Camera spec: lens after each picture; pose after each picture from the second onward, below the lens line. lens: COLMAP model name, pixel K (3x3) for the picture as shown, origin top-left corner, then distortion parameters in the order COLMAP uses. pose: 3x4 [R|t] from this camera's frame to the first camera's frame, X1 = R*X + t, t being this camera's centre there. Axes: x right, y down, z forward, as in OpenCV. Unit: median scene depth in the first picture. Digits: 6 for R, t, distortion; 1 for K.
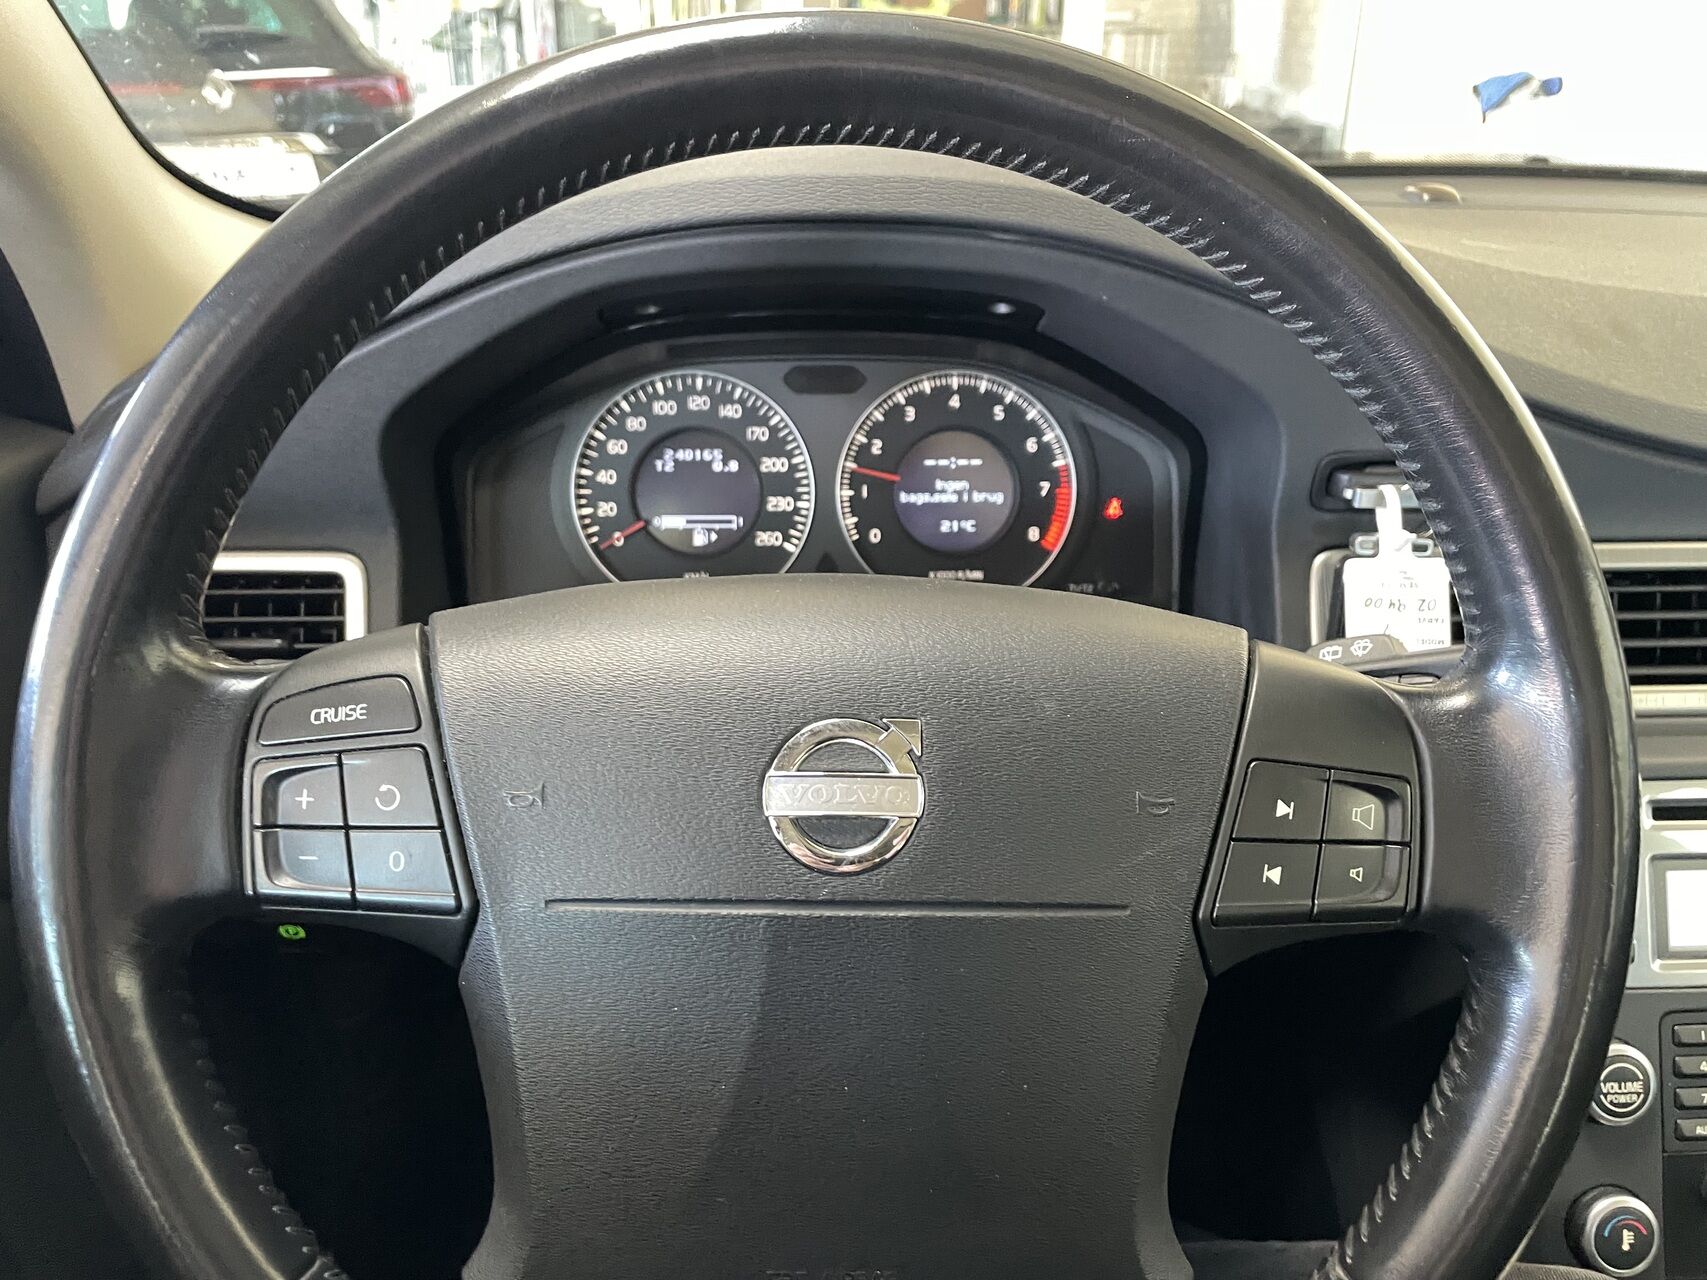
lens RADIAL K [[1288.5, 0, 853.5], [0, 1288.5, 640.0], [0, 0, 1]] dist [0.075123, -0.105641]
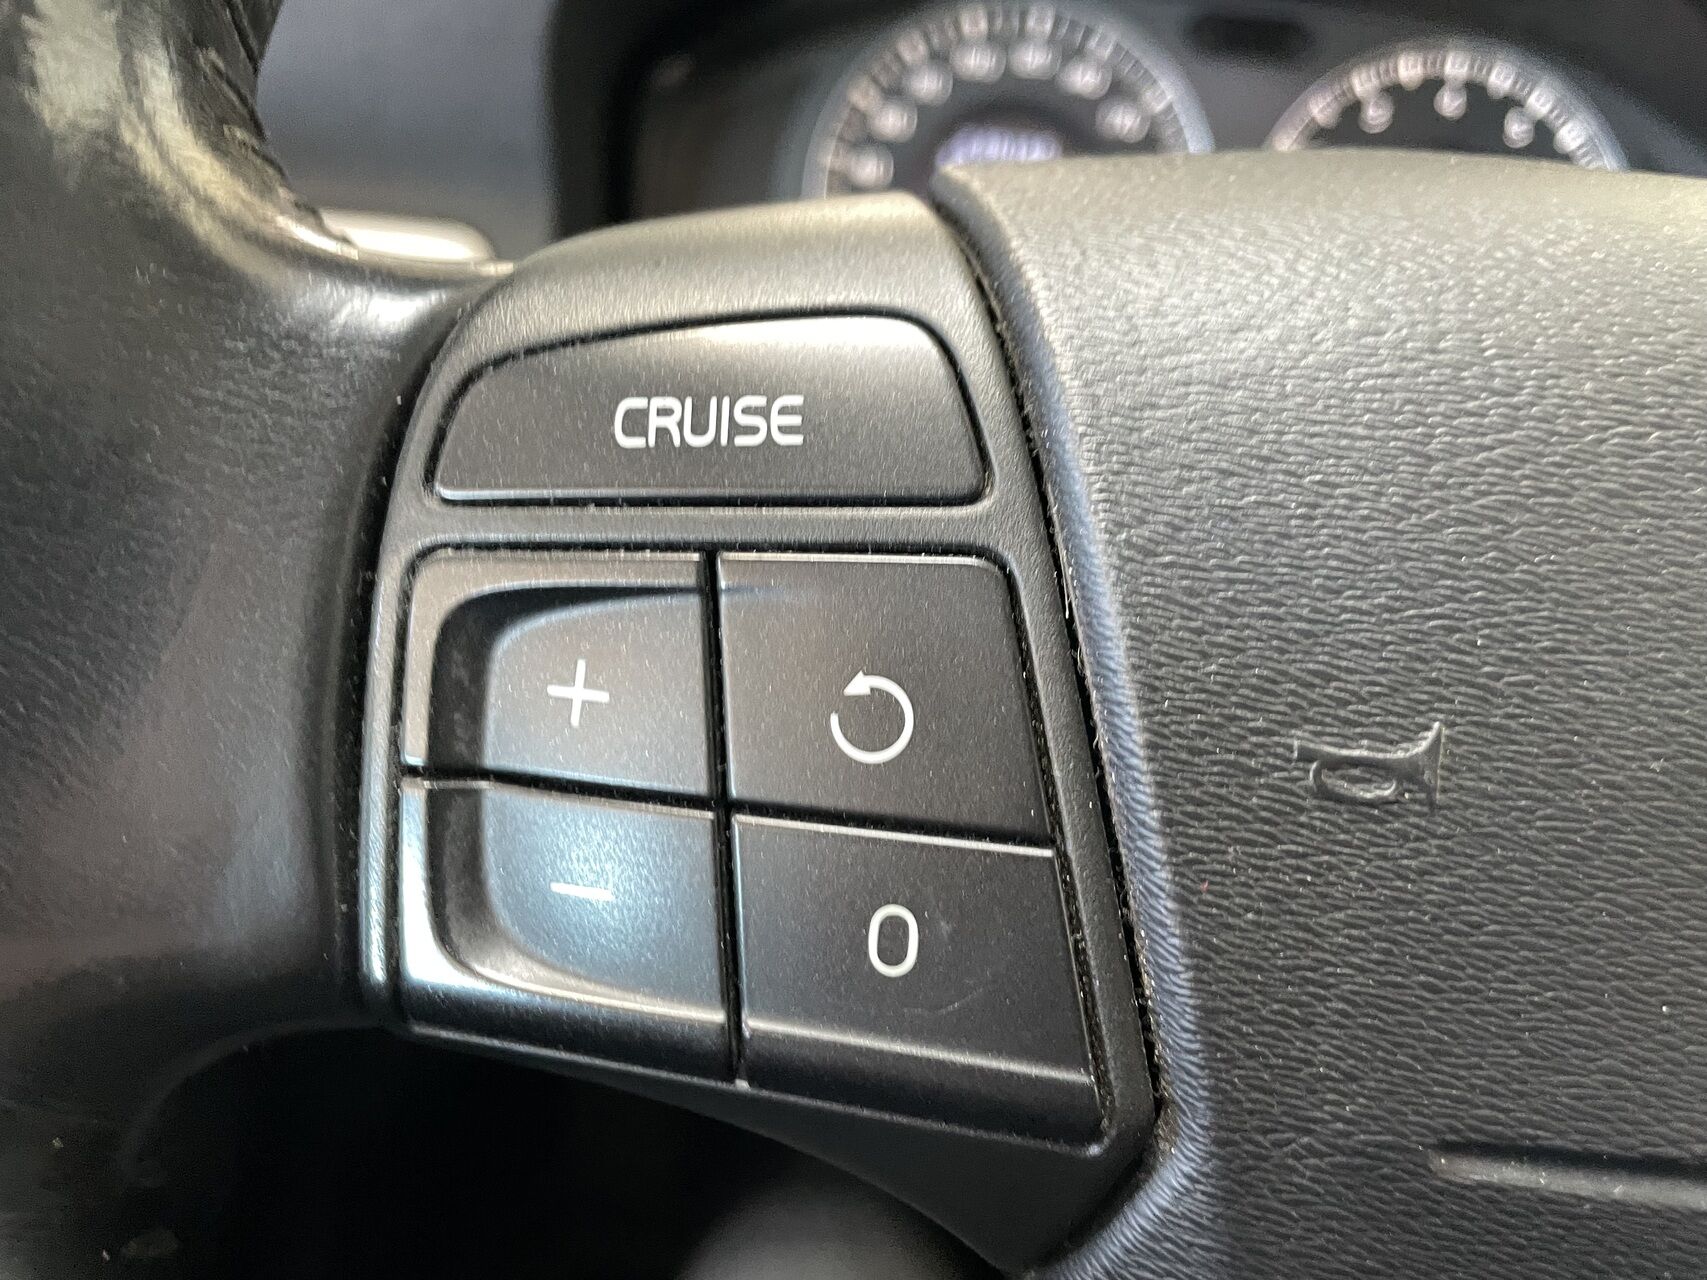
lens RADIAL K [[1288.5, 0, 853.5], [0, 1288.5, 640.0], [0, 0, 1]] dist [0.075123, -0.105641]
pose [[0.994861, 0.096751, 0.029853, -0.367718], [-0.098991, 0.991368, 0.085971, 0.078105], [-0.021277, -0.088484, 0.995850, 0.701973]]
